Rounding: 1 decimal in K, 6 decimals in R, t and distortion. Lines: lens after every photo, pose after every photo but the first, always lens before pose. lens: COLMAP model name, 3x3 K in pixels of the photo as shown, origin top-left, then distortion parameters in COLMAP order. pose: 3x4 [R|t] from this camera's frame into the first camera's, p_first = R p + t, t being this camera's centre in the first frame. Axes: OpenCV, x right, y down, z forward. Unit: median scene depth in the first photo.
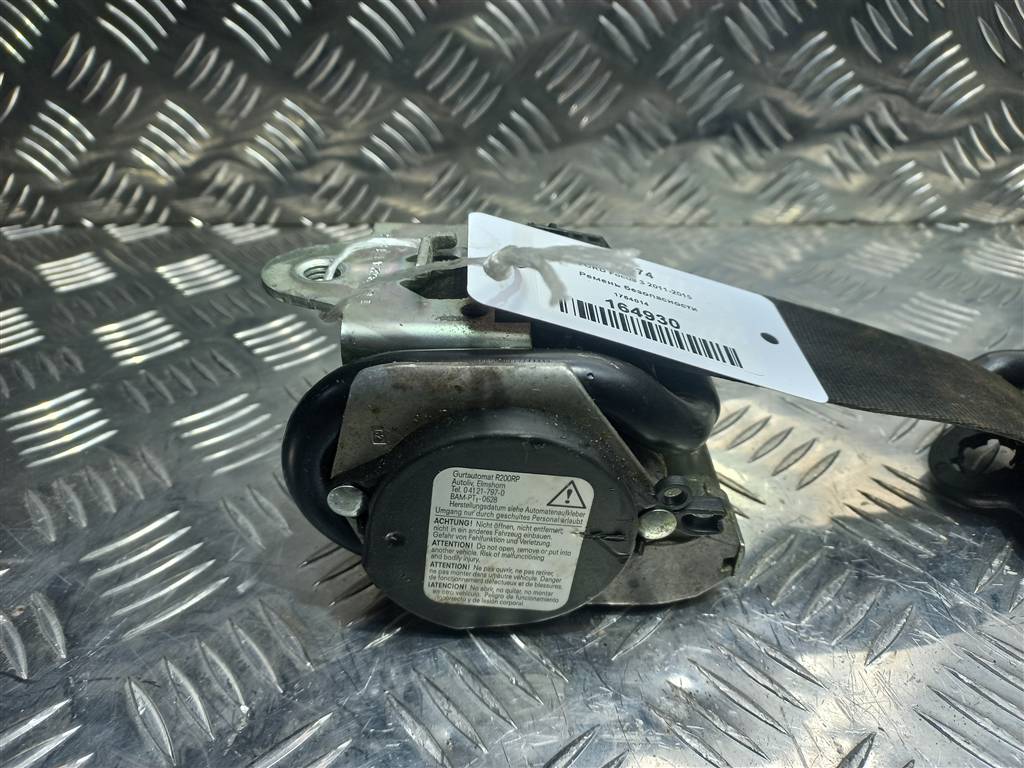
lens RADIAL K [[748.9, 0, 502.9], [0, 748.9, 367.0], [0, 0, 1]] dist [-0.055677, 0.035335]
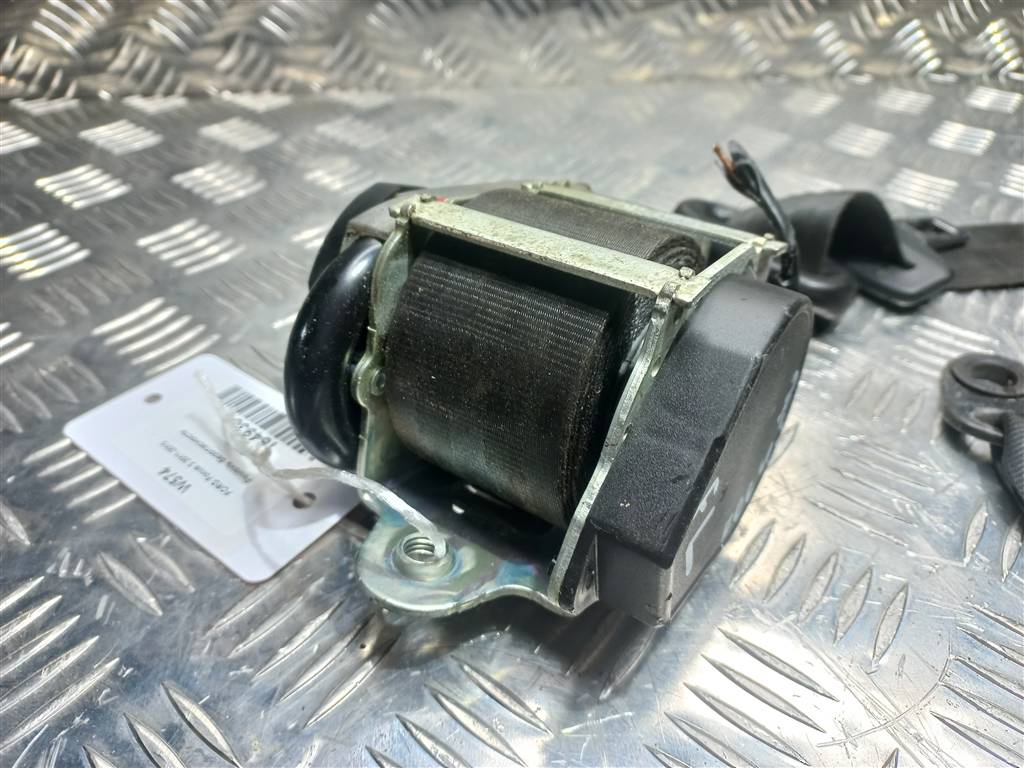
lens RADIAL K [[753.5, 0, 515.8], [0, 753.5, 360.6], [0, 0, 1]] dist [-0.062862, 0.045386]
pose [[0.983524, -0.087384, 0.158252, -0.039113], [0.071283, 0.991944, 0.104717, 0.118110], [-0.166128, -0.091711, 0.981830, -0.178574]]
